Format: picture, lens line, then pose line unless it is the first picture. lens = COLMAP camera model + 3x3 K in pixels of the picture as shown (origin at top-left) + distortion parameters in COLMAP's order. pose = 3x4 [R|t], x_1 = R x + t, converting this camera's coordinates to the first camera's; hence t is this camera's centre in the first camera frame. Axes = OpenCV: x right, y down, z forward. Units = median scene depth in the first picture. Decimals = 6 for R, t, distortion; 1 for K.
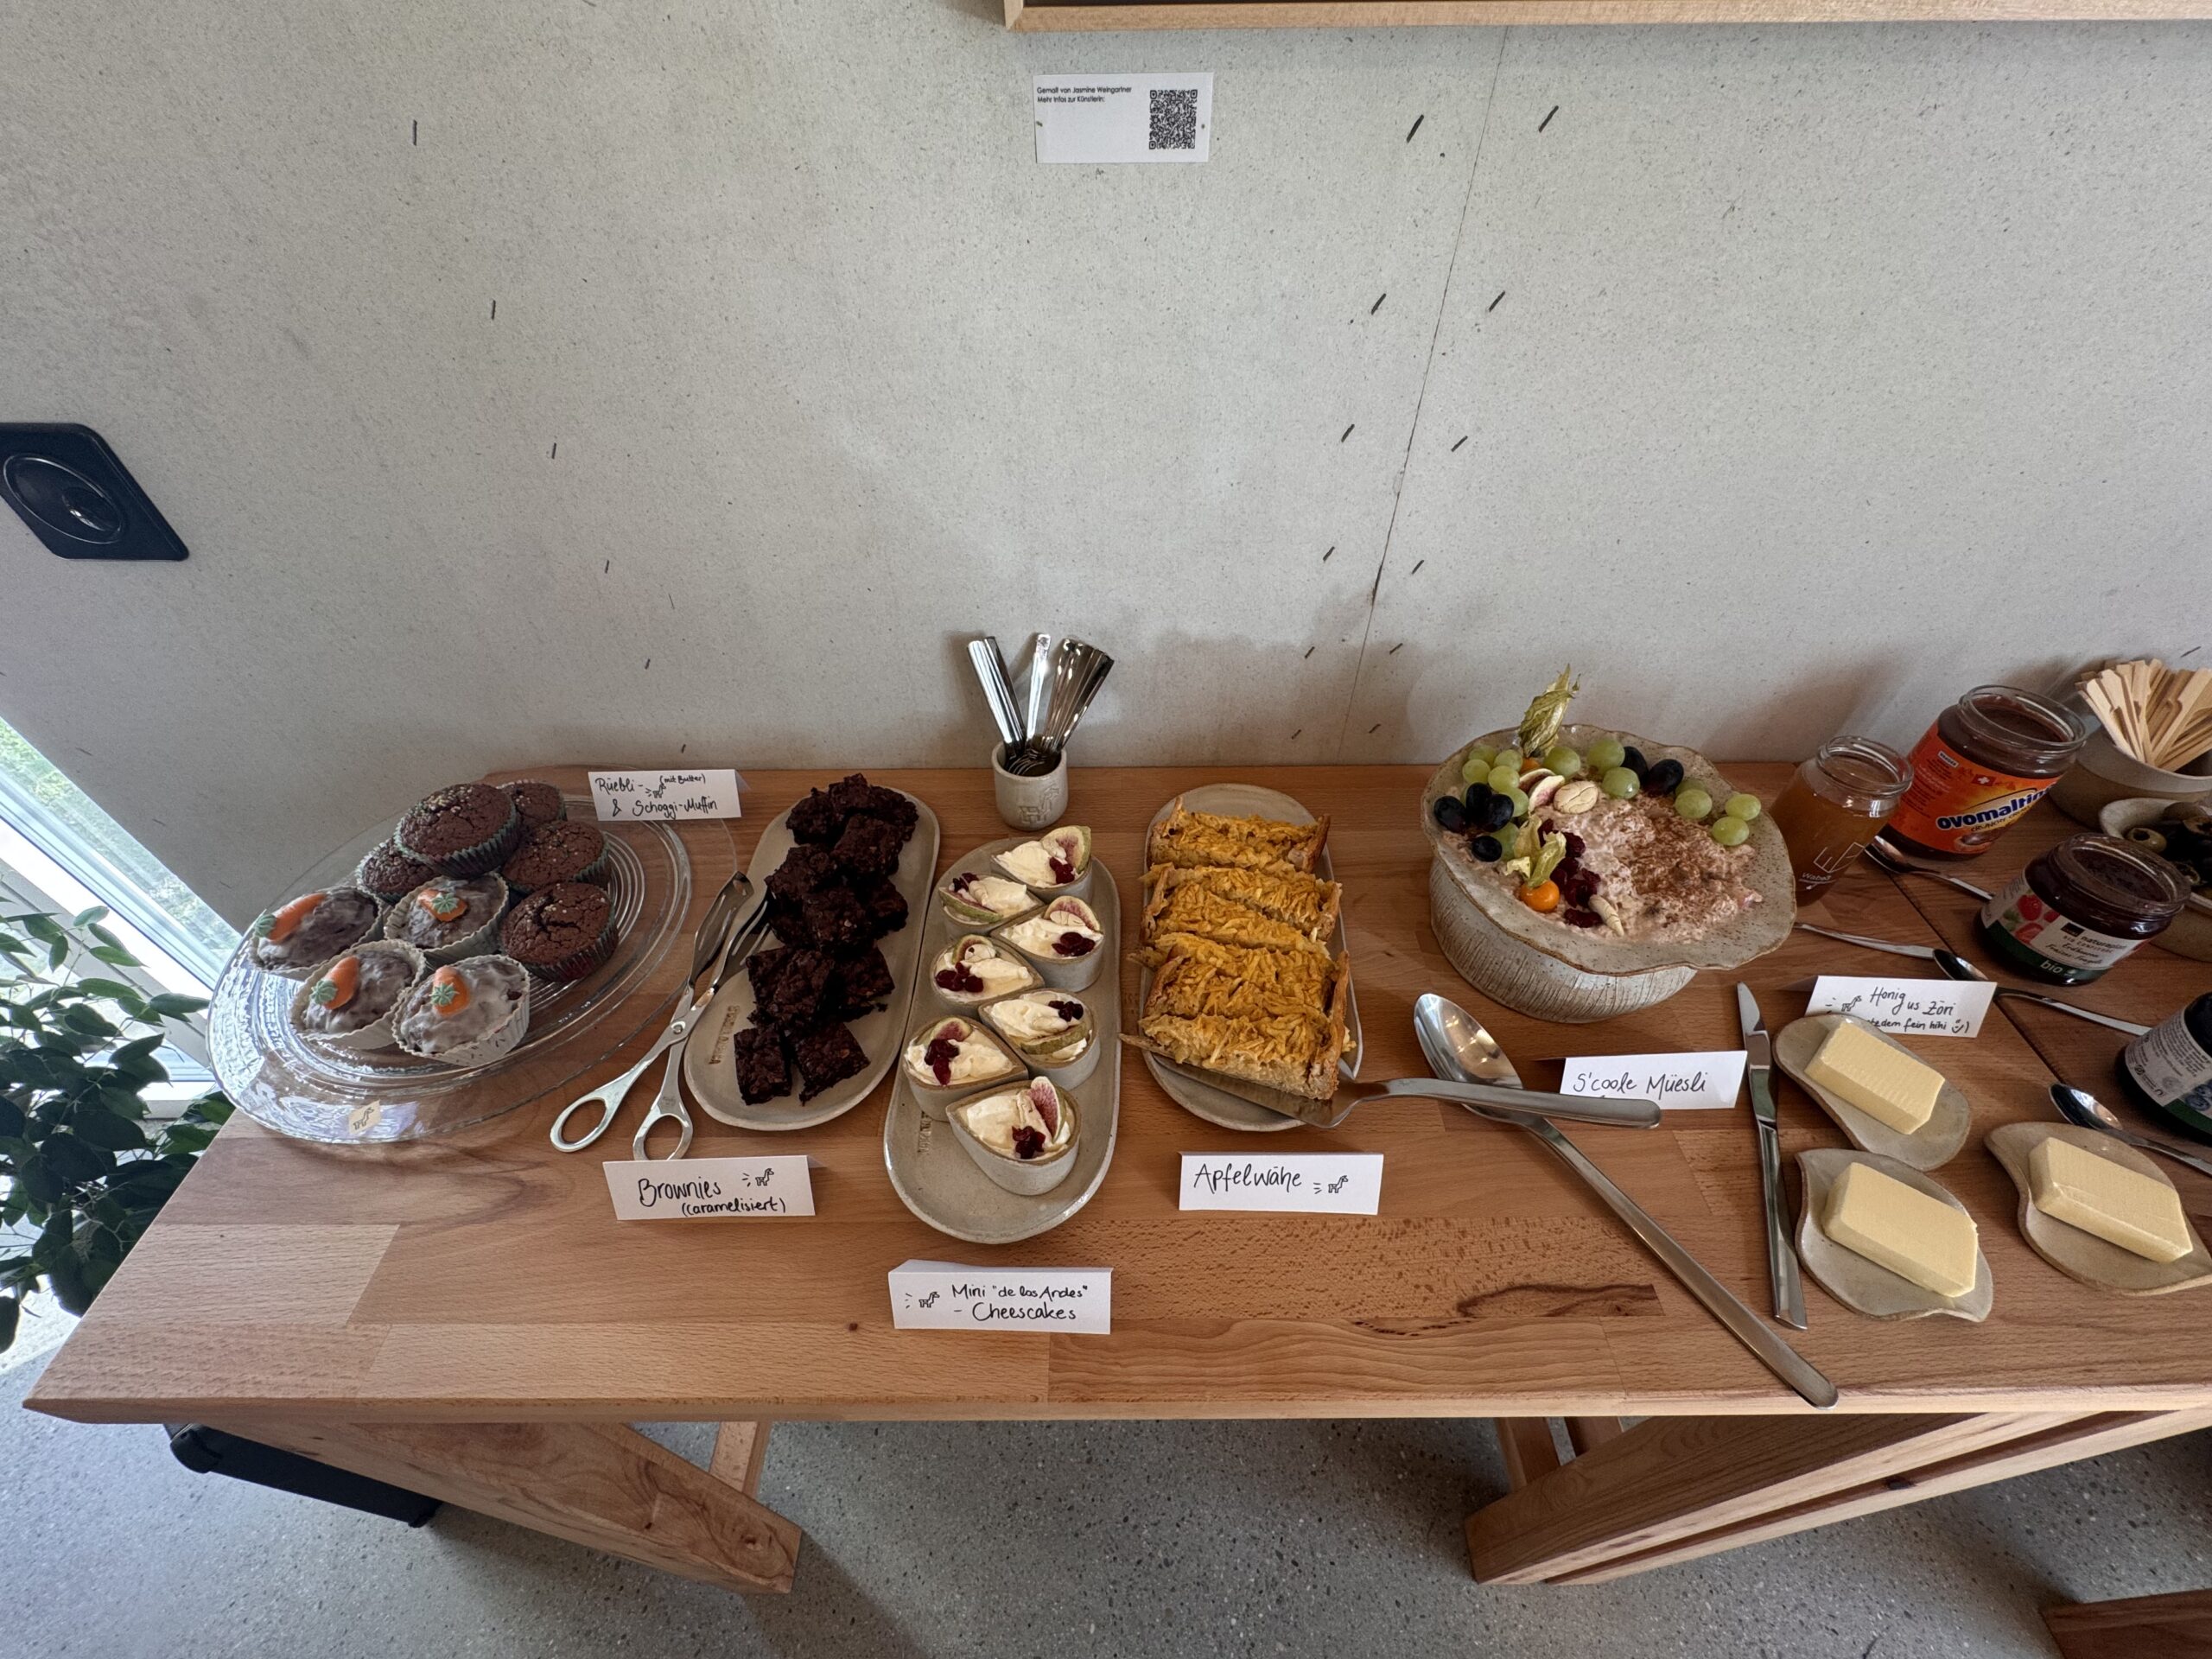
lens RADIAL K [[898.1, 0, 1087.4], [0, 898.1, 839.9], [0, 0, 1]] dist [-0.020916, 0.000419]
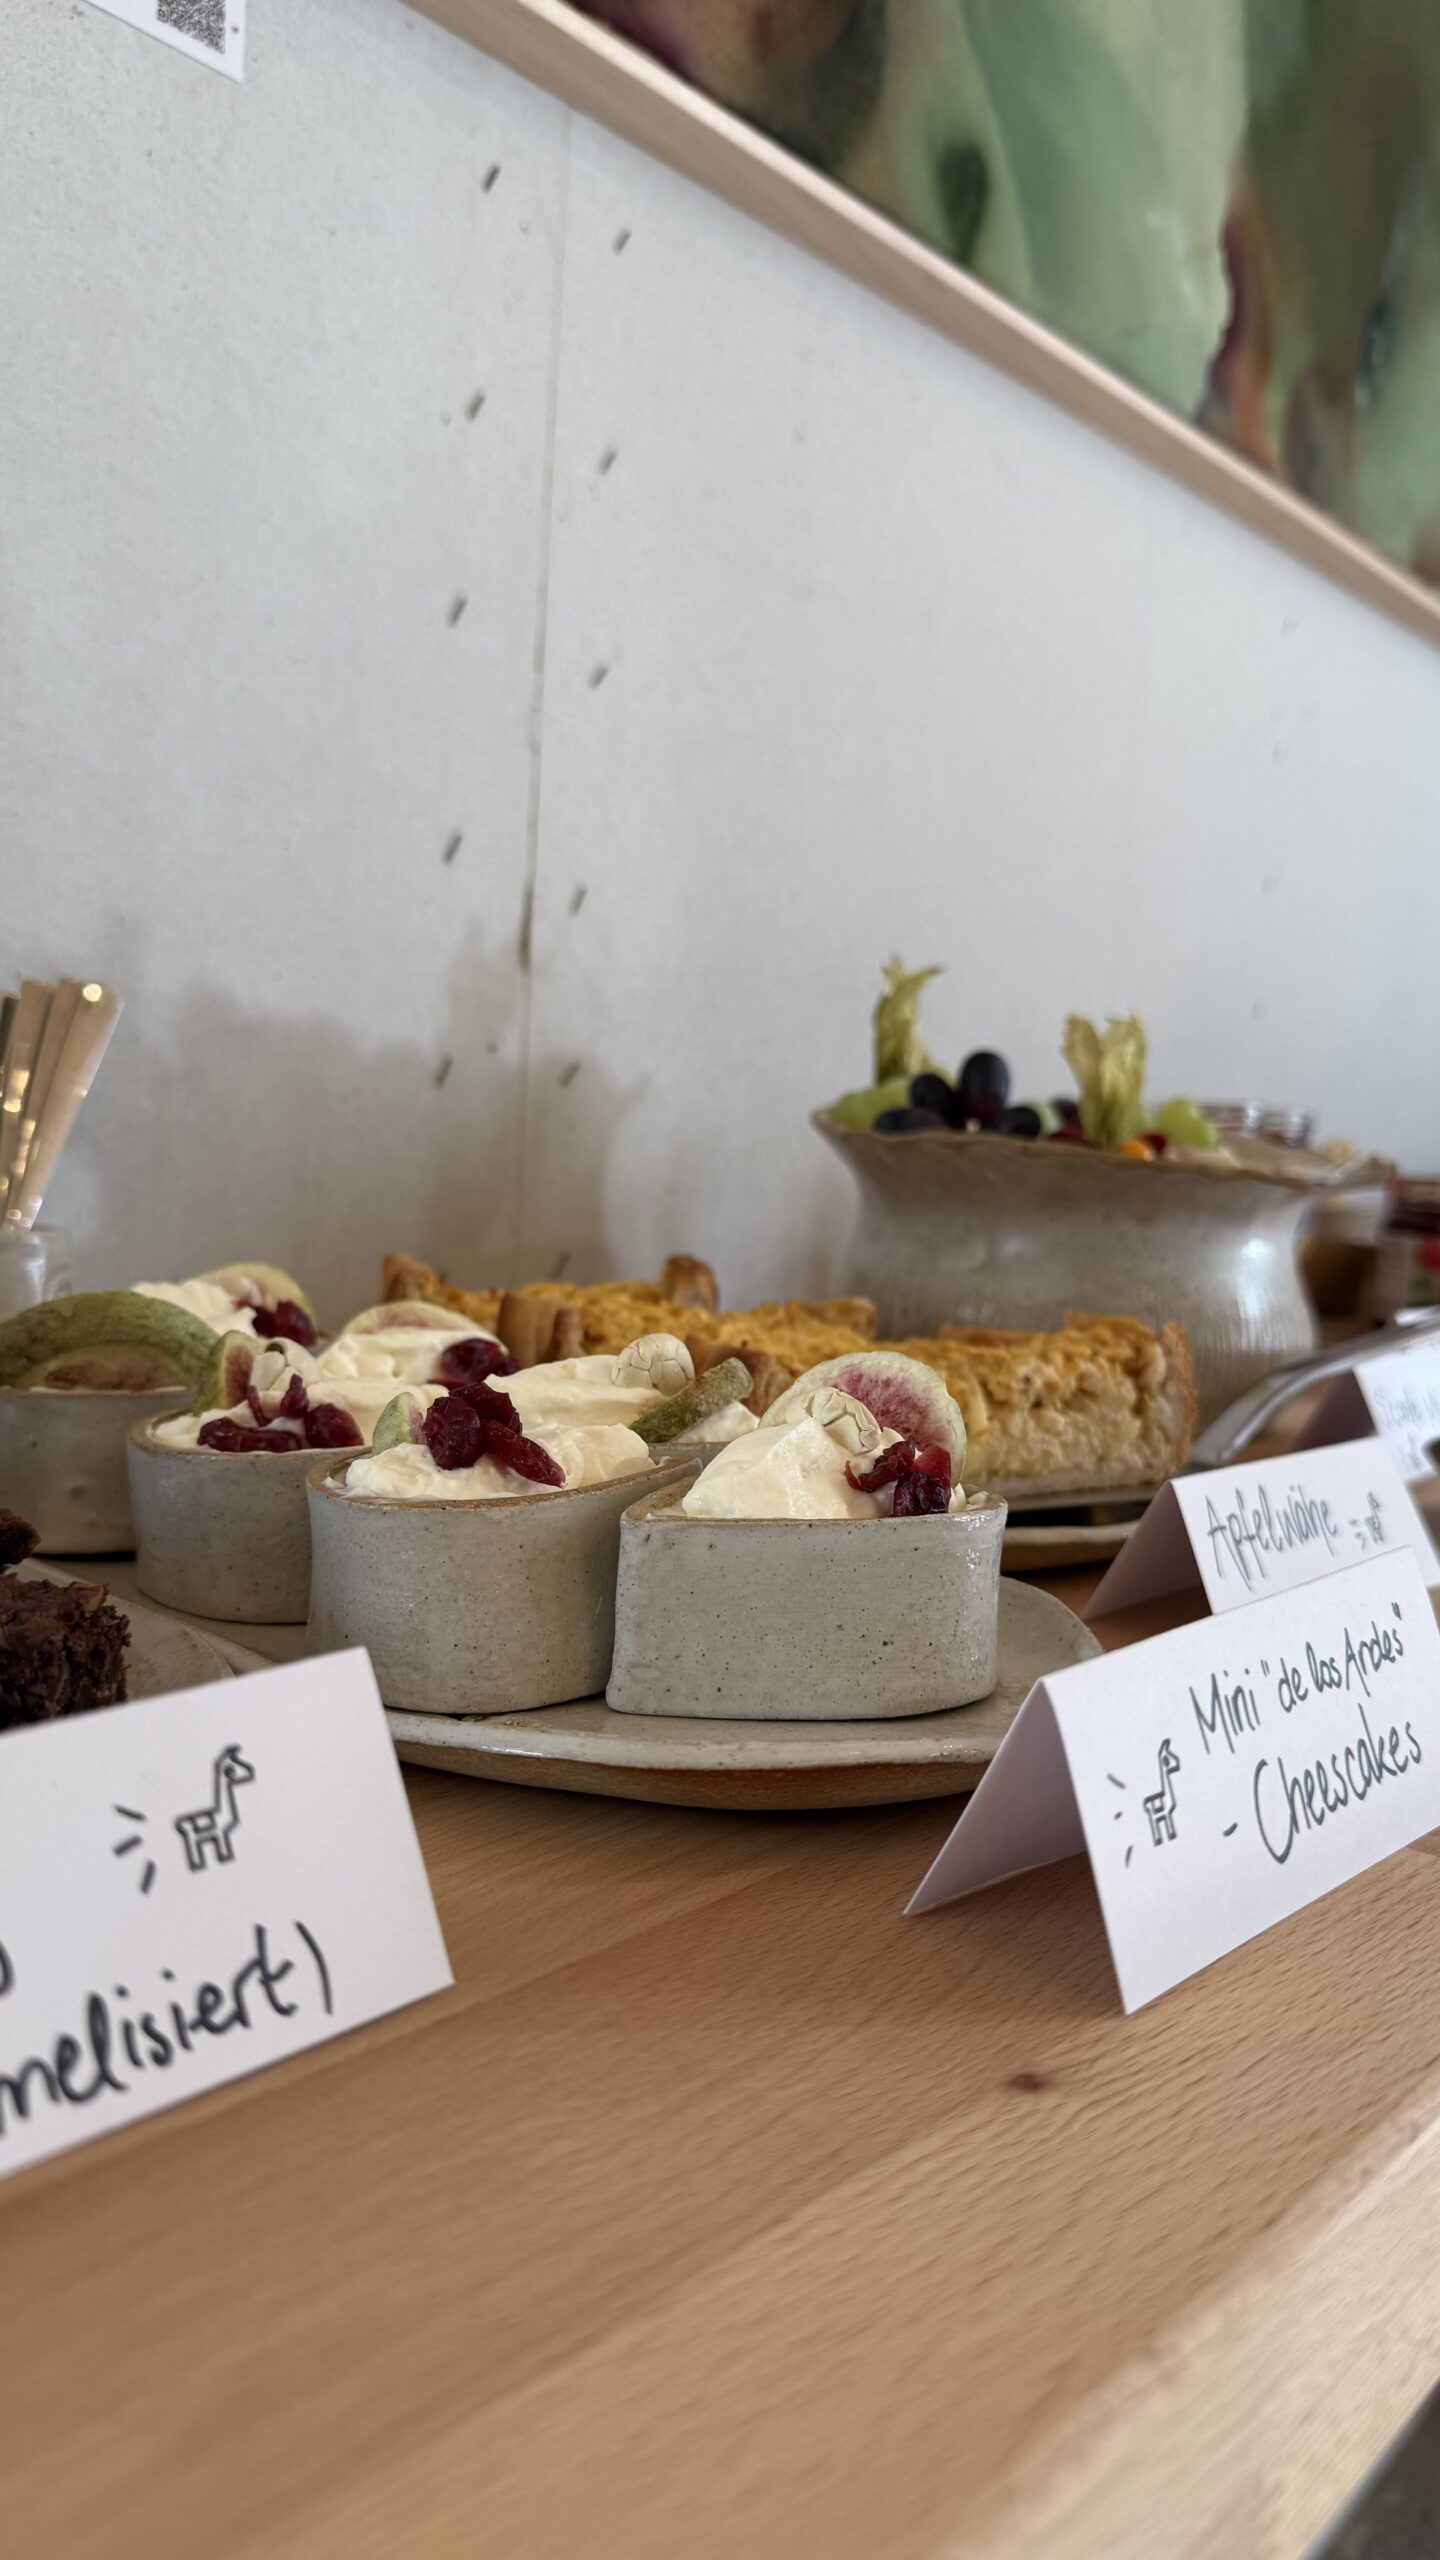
lens RADIAL K [[1891.4, 0, 714.4], [0, 1891.4, 1296.3], [0, 0, 1]] dist [0.013538, -0.046619]
pose [[0.648082, -0.013833, 0.761445, -0.562376], [0.492671, 0.770052, -0.405333, 0.477278], [-0.580746, 0.637831, 0.505872, 0.610472]]
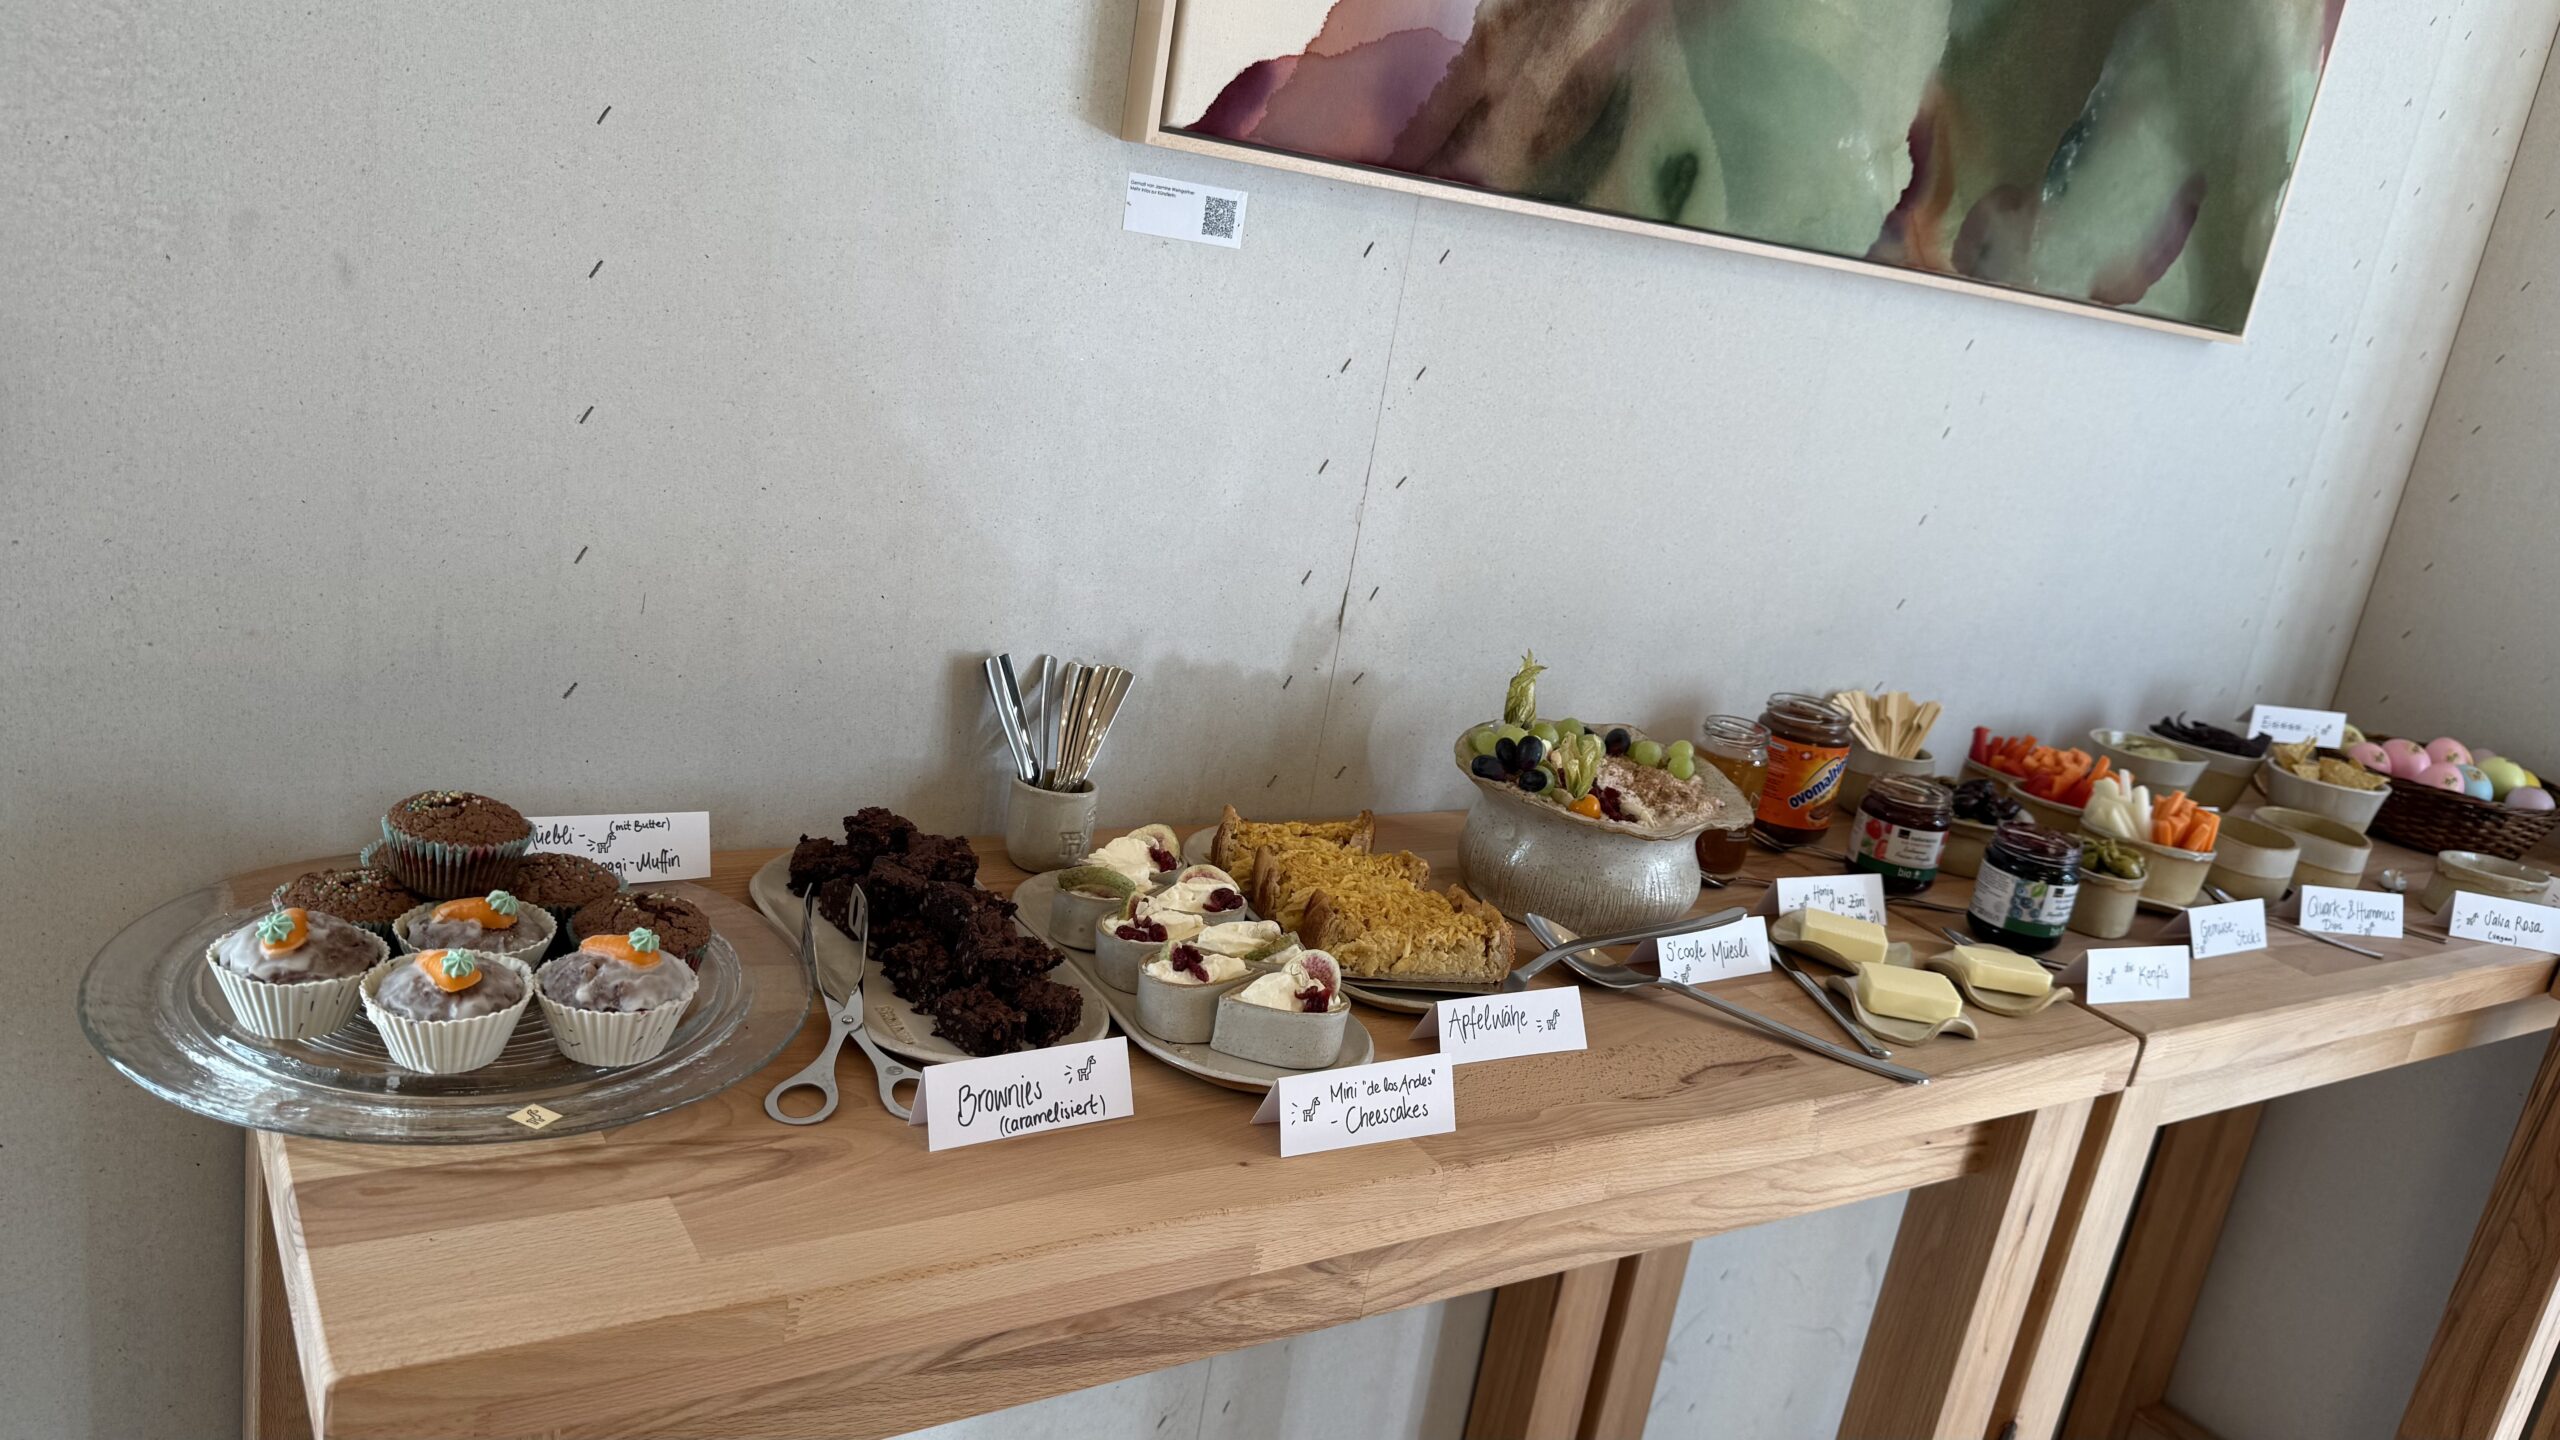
lens RADIAL K [[1891.4, 0, 1262.8], [0, 1891.4, 735.8], [0, 0, 1]] dist [0.013538, -0.046619]
pose [[0.824847, 0.000586, 0.565356, -1.217413], [0.255253, 0.891889, -0.373336, 0.784787], [-0.504453, 0.452254, 0.735523, -0.623972]]
